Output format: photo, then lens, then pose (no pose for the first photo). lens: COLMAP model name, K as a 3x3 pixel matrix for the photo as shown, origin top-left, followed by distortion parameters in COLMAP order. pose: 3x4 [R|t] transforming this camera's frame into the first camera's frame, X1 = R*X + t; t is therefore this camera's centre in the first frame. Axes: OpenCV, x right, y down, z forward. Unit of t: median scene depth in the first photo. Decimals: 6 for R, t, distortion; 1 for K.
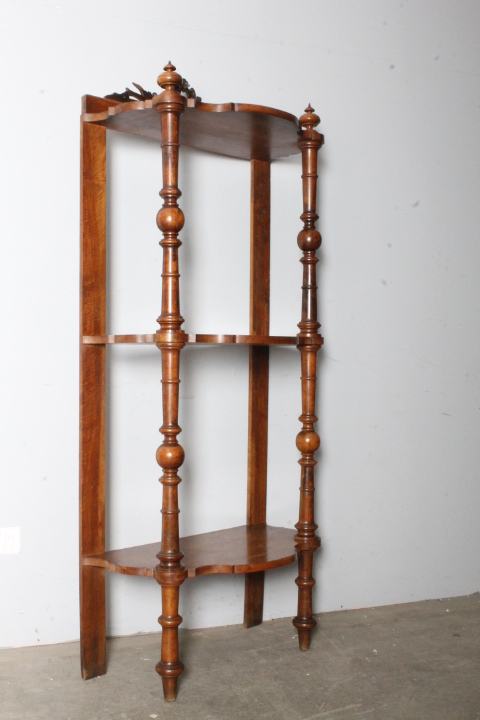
lens RADIAL K [[847.3, 0, 245.1], [0, 847.3, 364.3], [0, 0, 1]] dist [-0.092092, 0.000000]
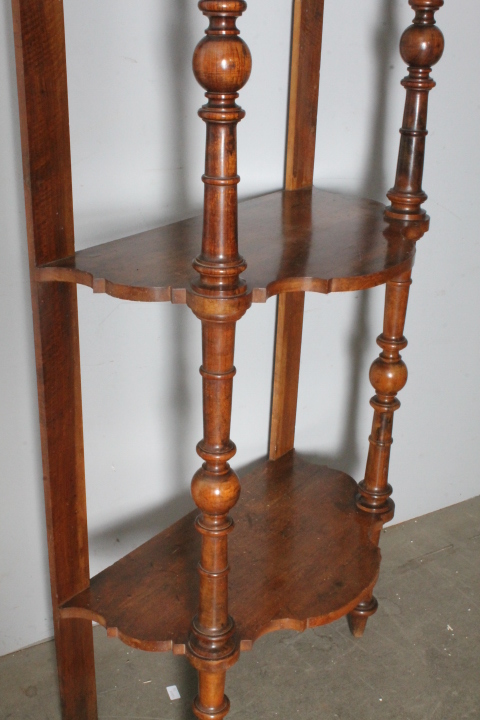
lens RADIAL K [[897.9, 0, 240.8], [0, 897.9, 354.6], [0, 0, 1]] dist [-0.043424, 0.000000]
pose [[0.989338, -0.034417, 0.141516, -0.144616], [-0.023384, 0.921533, 0.387595, -0.201635], [-0.143751, -0.386772, 0.910902, 0.439147]]
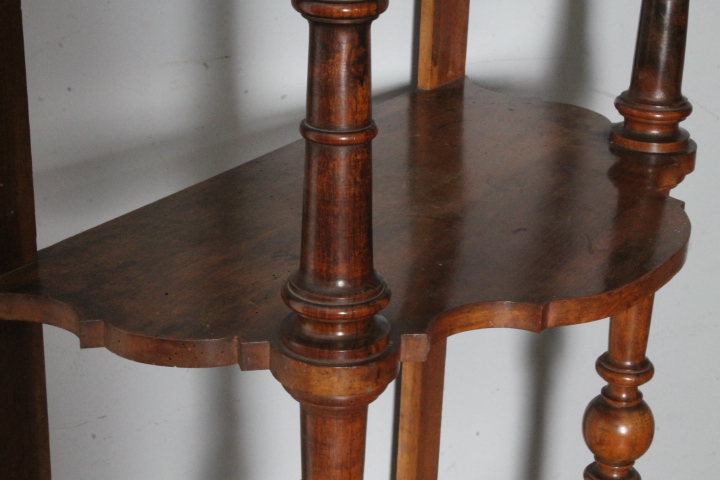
lens RADIAL K [[1450.3, 0, 359.3], [0, 1450.3, 240.5], [0, 0, 1]] dist [0.029012, 0.000000]
pose [[0.978536, -0.056903, 0.198065, -0.157268], [-0.020964, 0.928648, 0.370368, -0.218309], [-0.205007, -0.366571, 0.907523, 0.555687]]
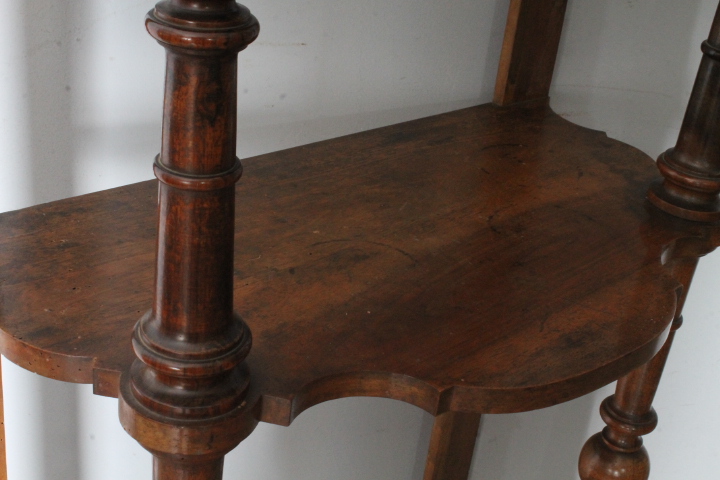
lens RADIAL K [[1077.4, 0, 372.4], [0, 1077.4, 234.3], [0, 0, 1]] dist [-0.044029, 0.000000]
pose [[0.991448, 0.129077, -0.019223, -0.032740], [-0.106314, 0.884309, 0.454636, -0.207509], [0.075683, -0.448705, 0.890470, 0.694684]]
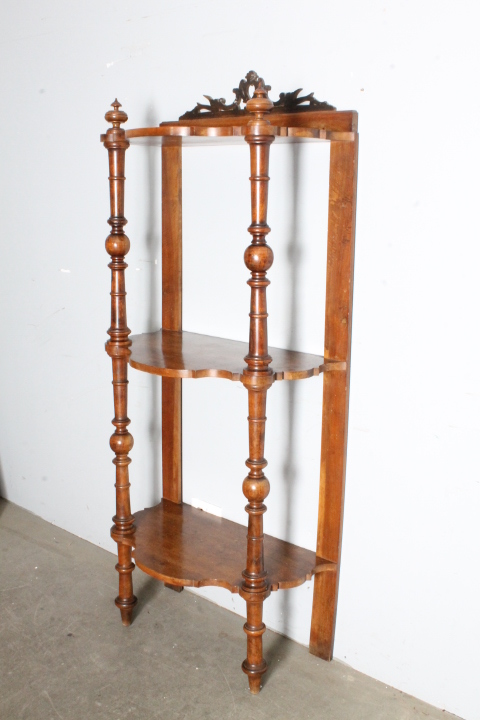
lens RADIAL K [[767.5, 0, 236.8], [0, 767.5, 363.0], [0, 0, 1]] dist [-0.079472, 0.000000]
pose [[0.101128, 0.222926, -0.969576, 0.892611], [-0.018059, 0.974823, 0.222249, -0.232059], [0.994709, -0.004966, 0.102608, 0.982757]]
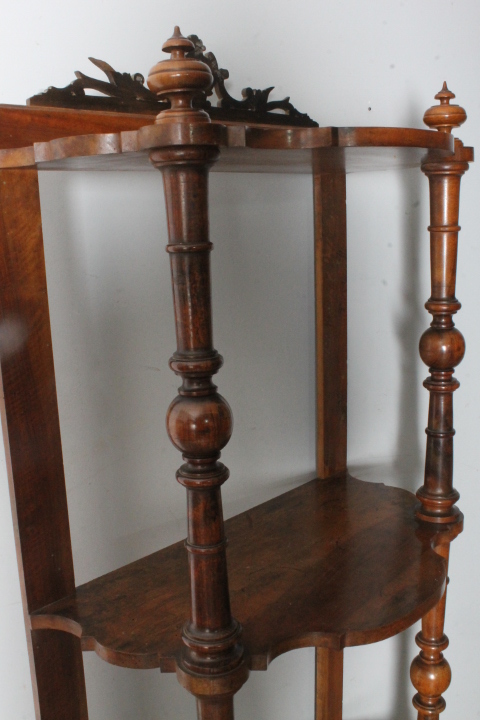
lens RADIAL K [[731.0, 0, 244.8], [0, 731.0, 366.6], [0, 0, 1]] dist [-0.087624, 0.000000]
pose [[0.998737, -0.042565, 0.026694, -0.068771], [0.036457, 0.979540, 0.197918, -0.253776], [-0.034573, -0.196694, 0.979855, 0.596736]]
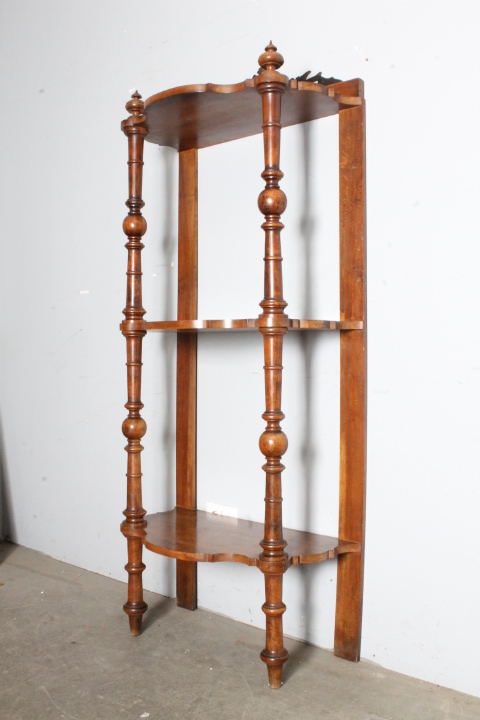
lens RADIAL K [[731.0, 0, 243.3], [0, 731.0, 362.4], [0, 0, 1]] dist [-0.087624, 0.000000]
pose [[0.089852, 0.016552, -0.995818, 0.863214], [-0.008629, 0.999837, 0.015840, 0.000122], [0.995918, 0.007169, 0.089980, 0.989401]]
